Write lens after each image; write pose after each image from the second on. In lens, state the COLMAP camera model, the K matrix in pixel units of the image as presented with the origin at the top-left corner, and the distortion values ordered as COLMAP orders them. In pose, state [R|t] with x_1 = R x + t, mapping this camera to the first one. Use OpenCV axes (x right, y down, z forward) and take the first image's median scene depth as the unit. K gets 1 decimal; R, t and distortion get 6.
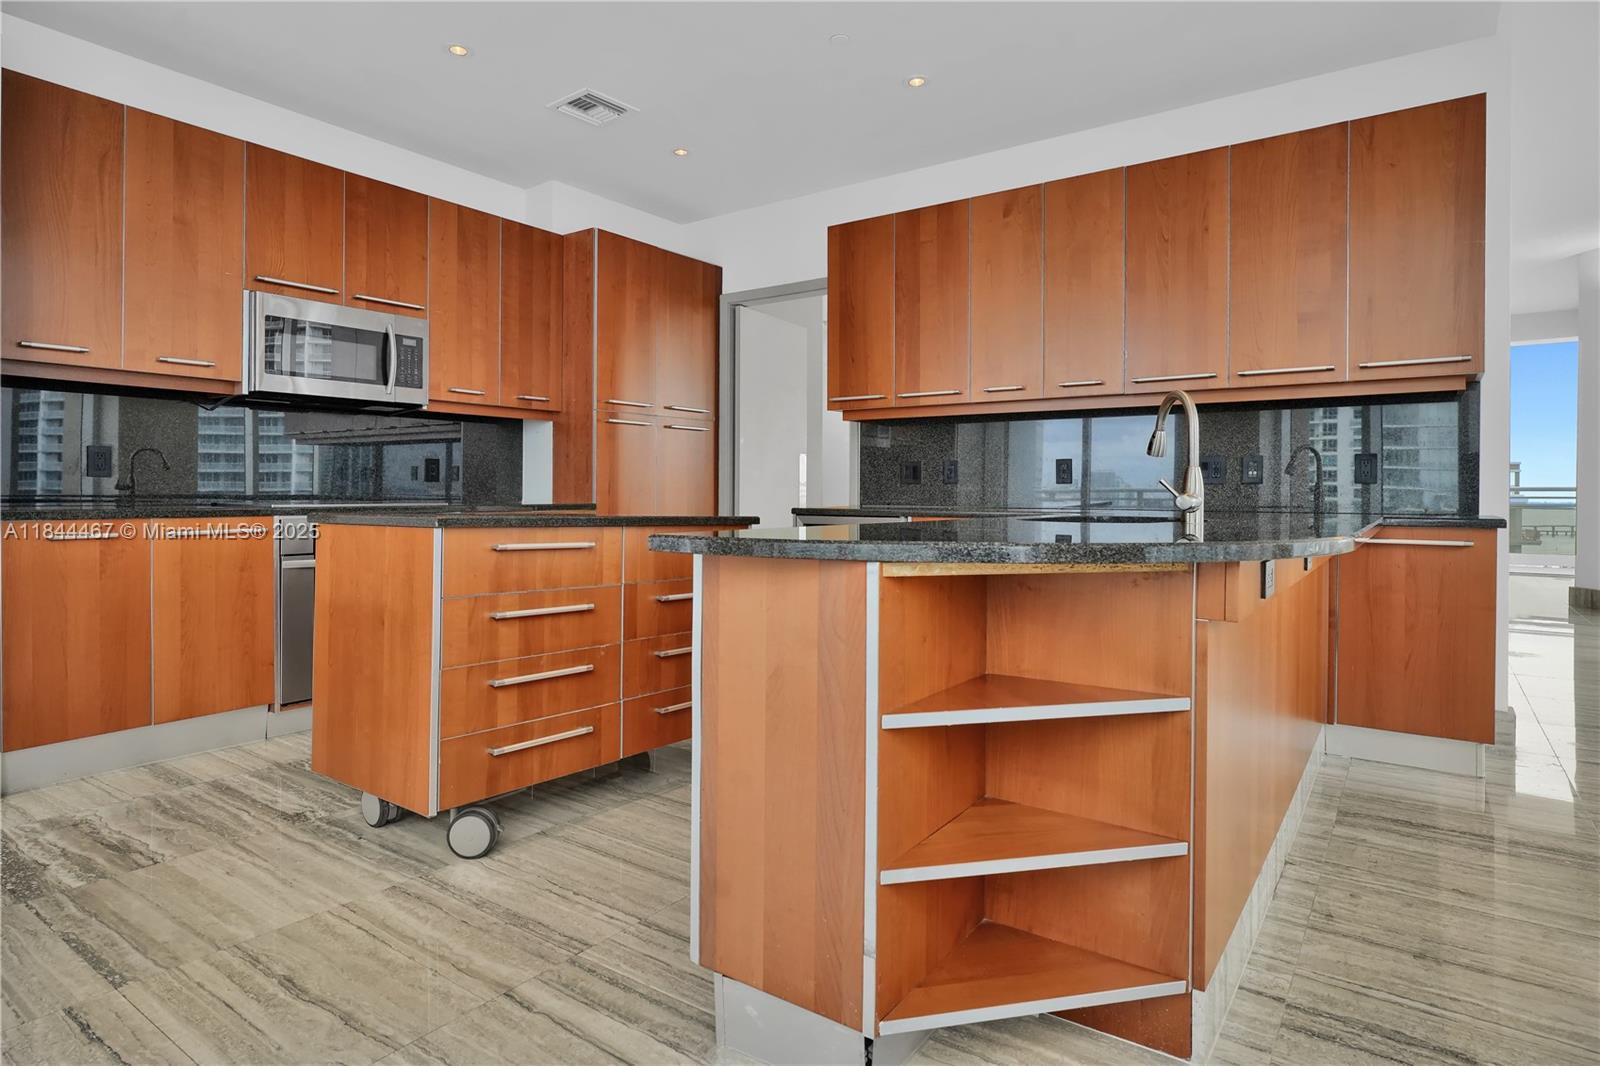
lens RADIAL K [[872.3, 0, 788.3], [0, 872.3, 496.0], [0, 0, 1]] dist [-0.002362, 0.000000]
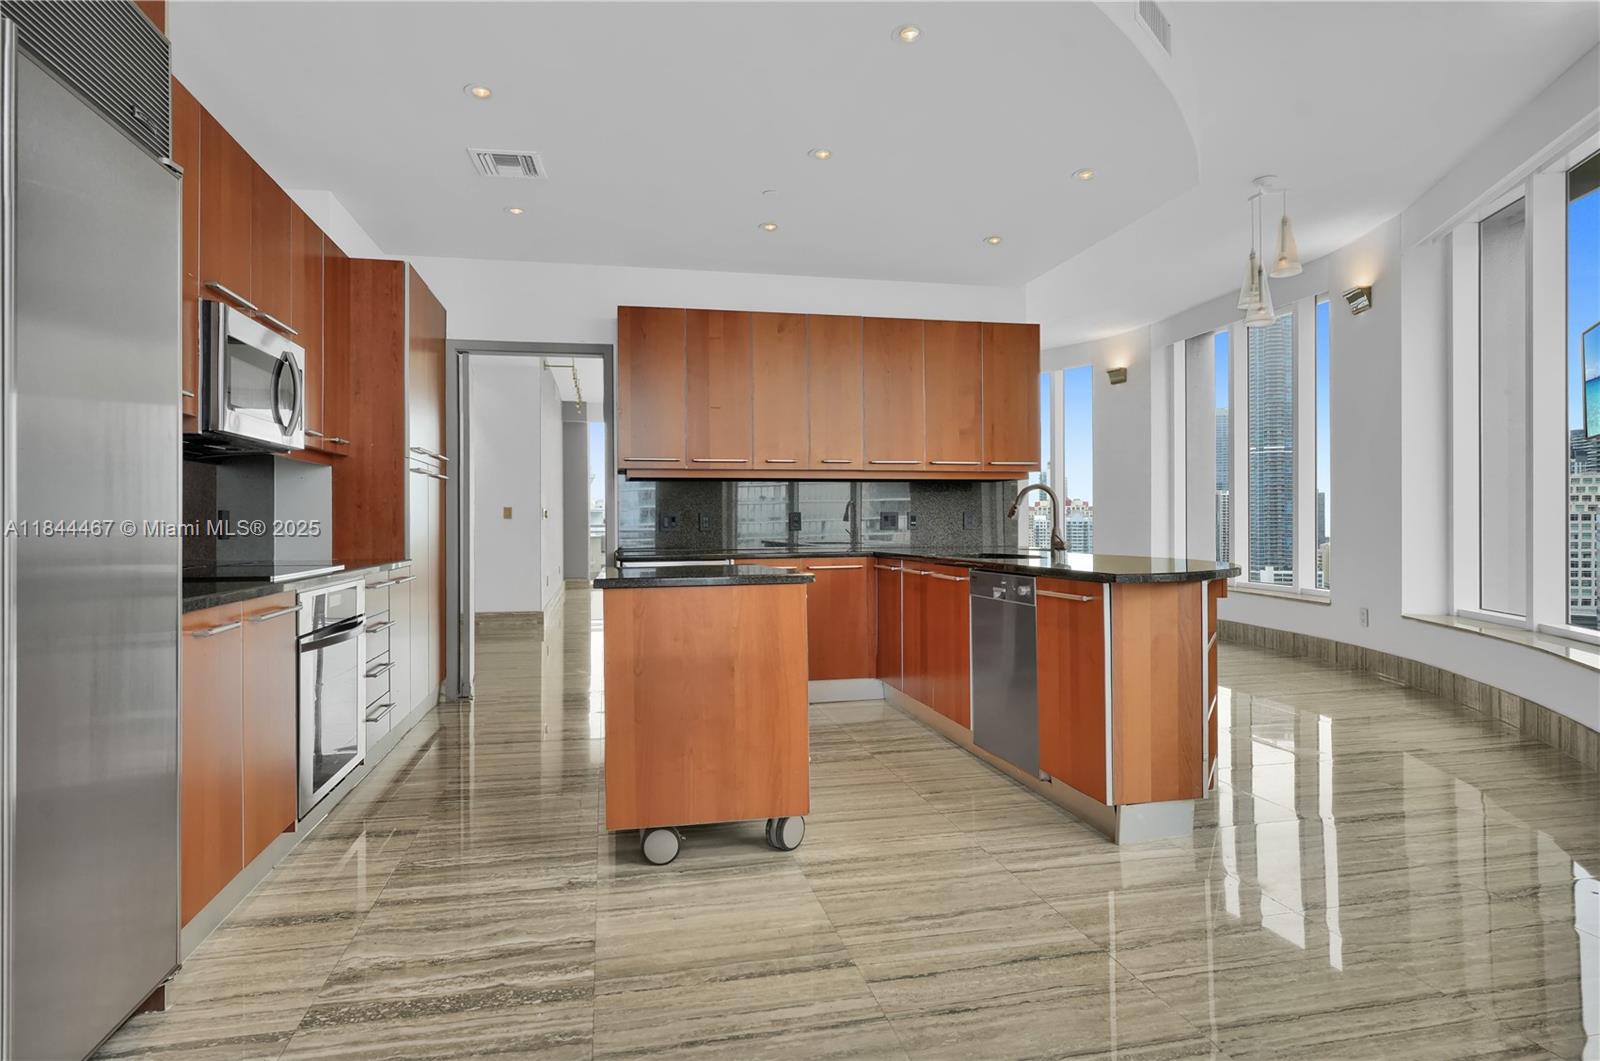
lens RADIAL K [[872.3, 0, 769.3], [0, 872.3, 525.0], [0, 0, 1]] dist [-0.002362, 0.000000]
pose [[0.684716, -0.012504, 0.728703, -1.192393], [0.014819, 0.999885, 0.003232, -0.046454], [-0.728659, 0.008586, 0.684823, 0.158285]]
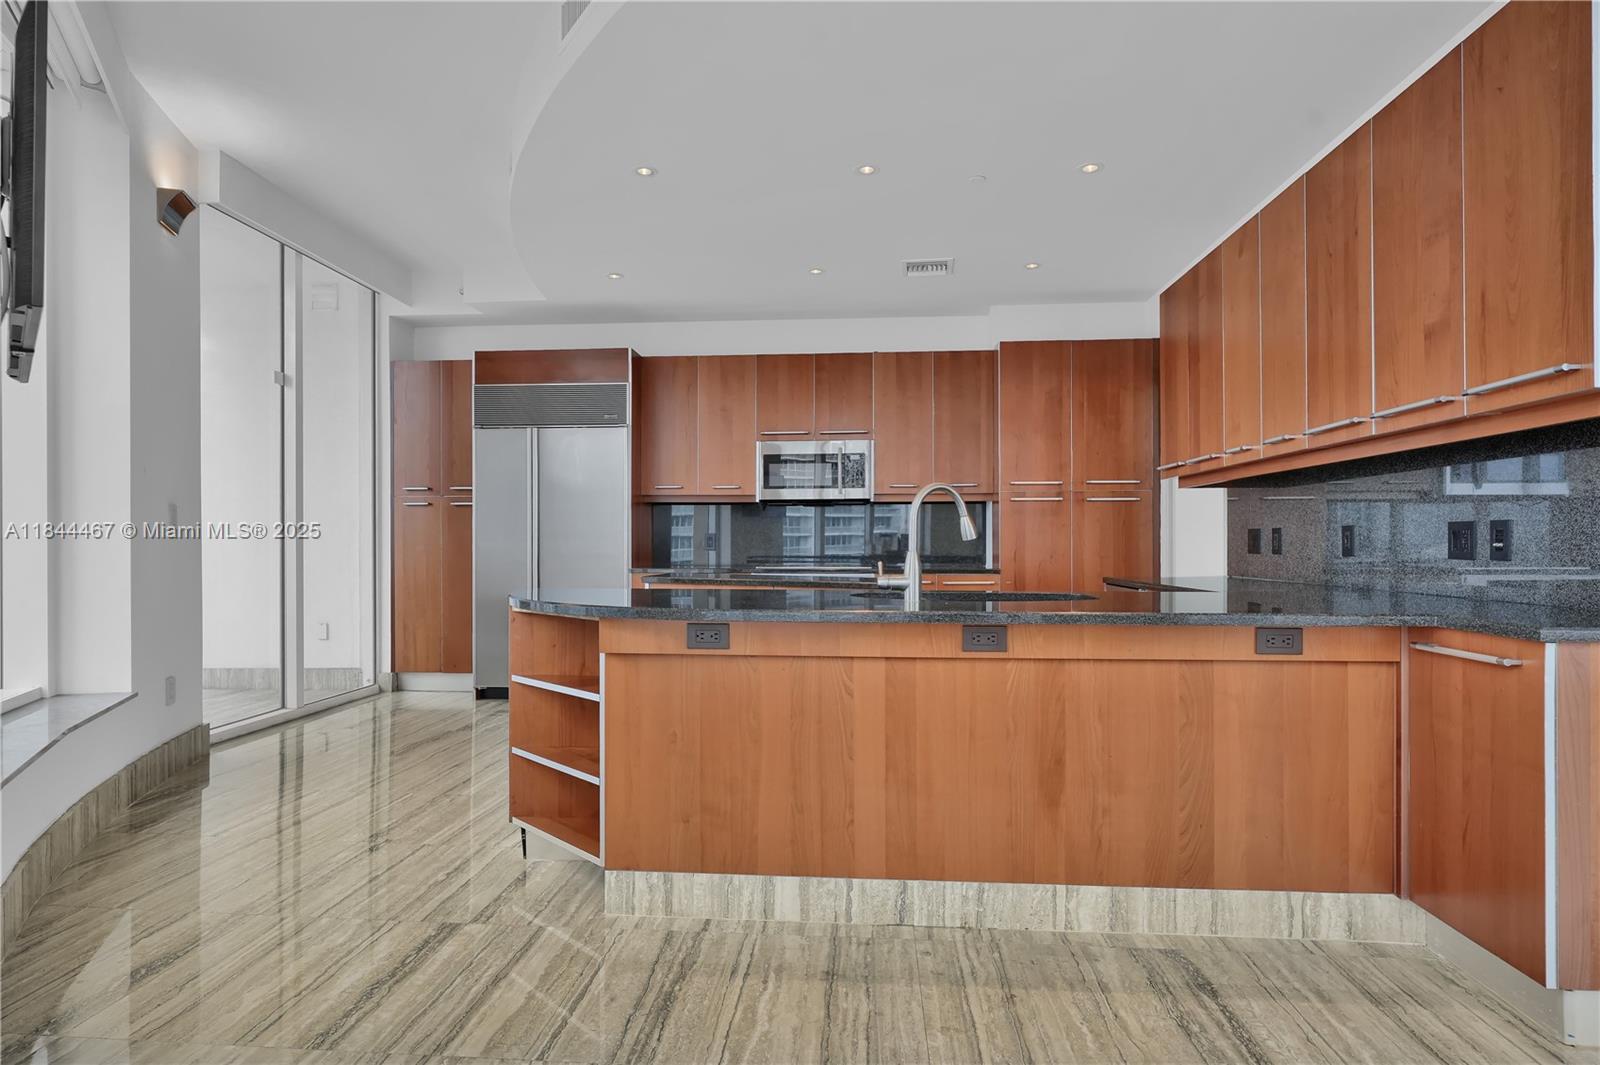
lens RADIAL K [[872.3, 0, 797.9], [0, 872.3, 539.7], [0, 0, 1]] dist [-0.002362, 0.000000]
pose [[0.523630, -0.010064, -0.851887, 1.241671], [-0.000853, 0.999924, -0.012337, -0.032387], [0.851946, 0.007187, 0.523581, 0.246774]]
